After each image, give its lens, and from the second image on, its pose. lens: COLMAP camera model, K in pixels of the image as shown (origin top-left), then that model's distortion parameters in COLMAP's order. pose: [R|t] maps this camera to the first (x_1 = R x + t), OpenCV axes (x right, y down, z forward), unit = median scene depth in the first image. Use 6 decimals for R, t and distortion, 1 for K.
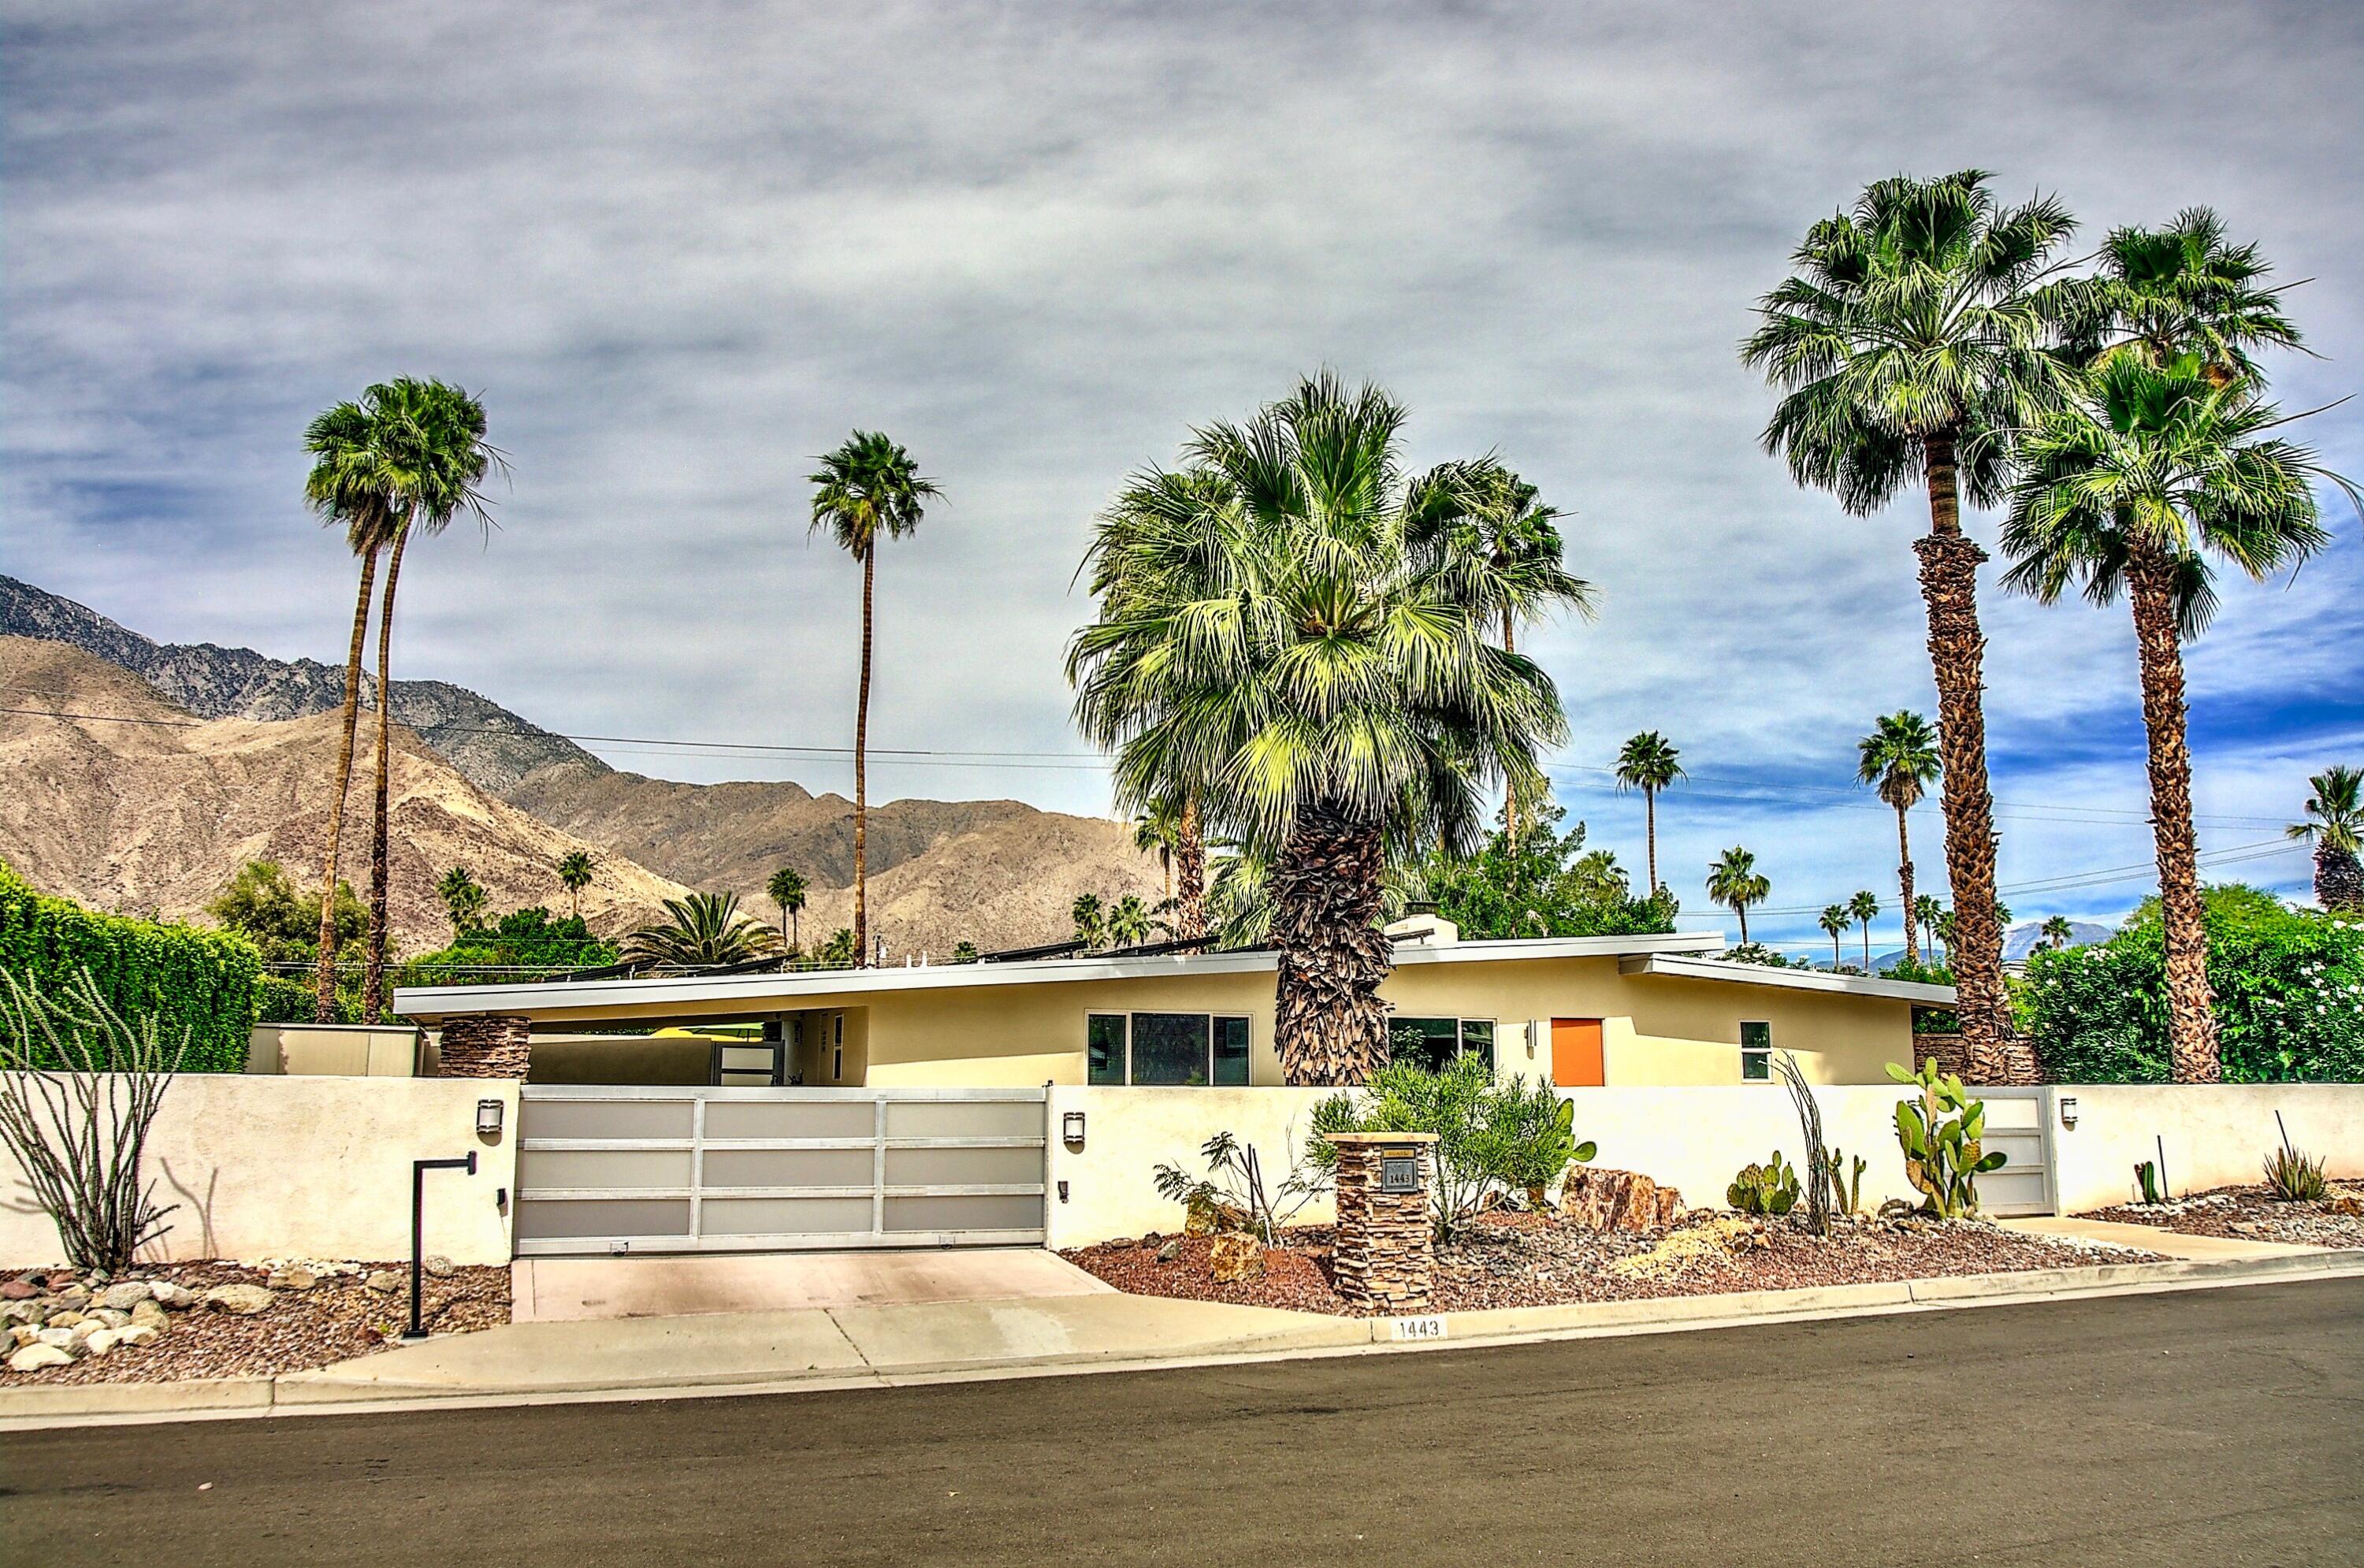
lens RADIAL K [[1774.2, 0, 1169.5], [0, 1774.2, 778.3], [0, 0, 1]] dist [-0.070647, 0.040832]
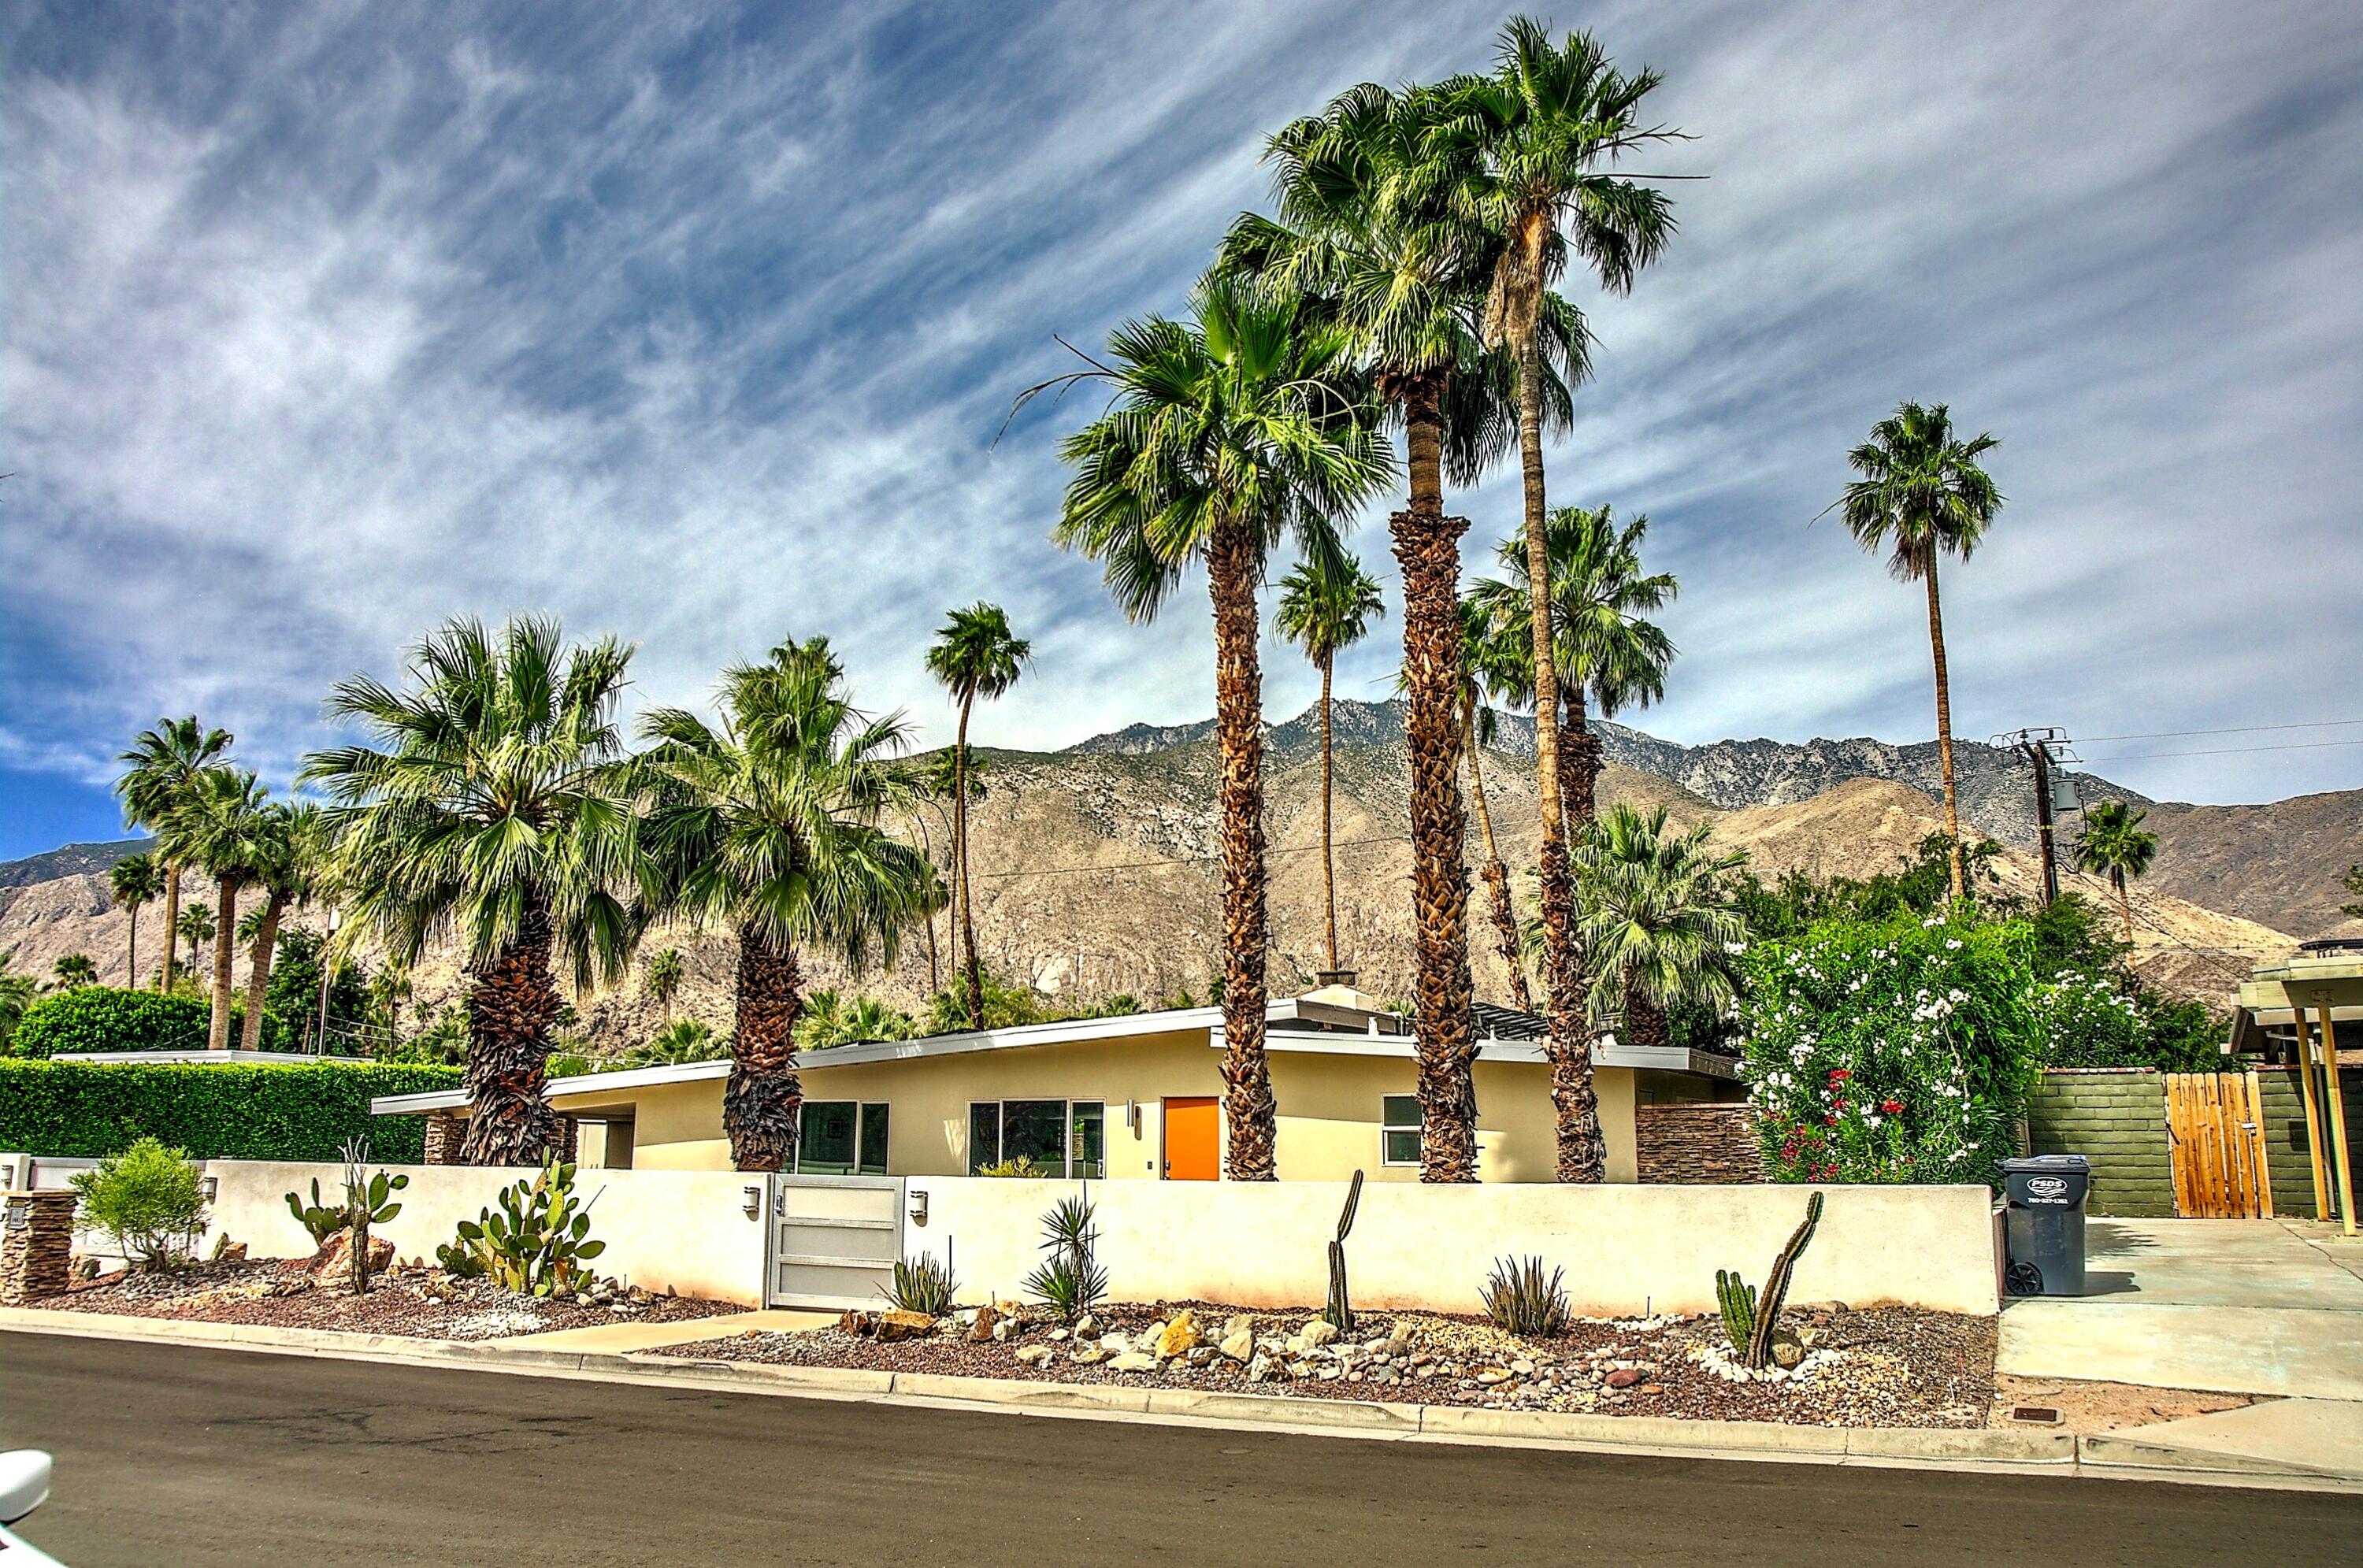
lens RADIAL K [[1773.4, 0, 1154.1], [0, 1773.4, 762.5], [0, 0, 1]] dist [-0.070647, 0.040832]
pose [[0.671833, -0.157610, -0.723740, 0.967951], [0.124822, 0.987216, -0.099118, 0.049618], [0.730109, -0.023748, 0.682918, 0.336146]]
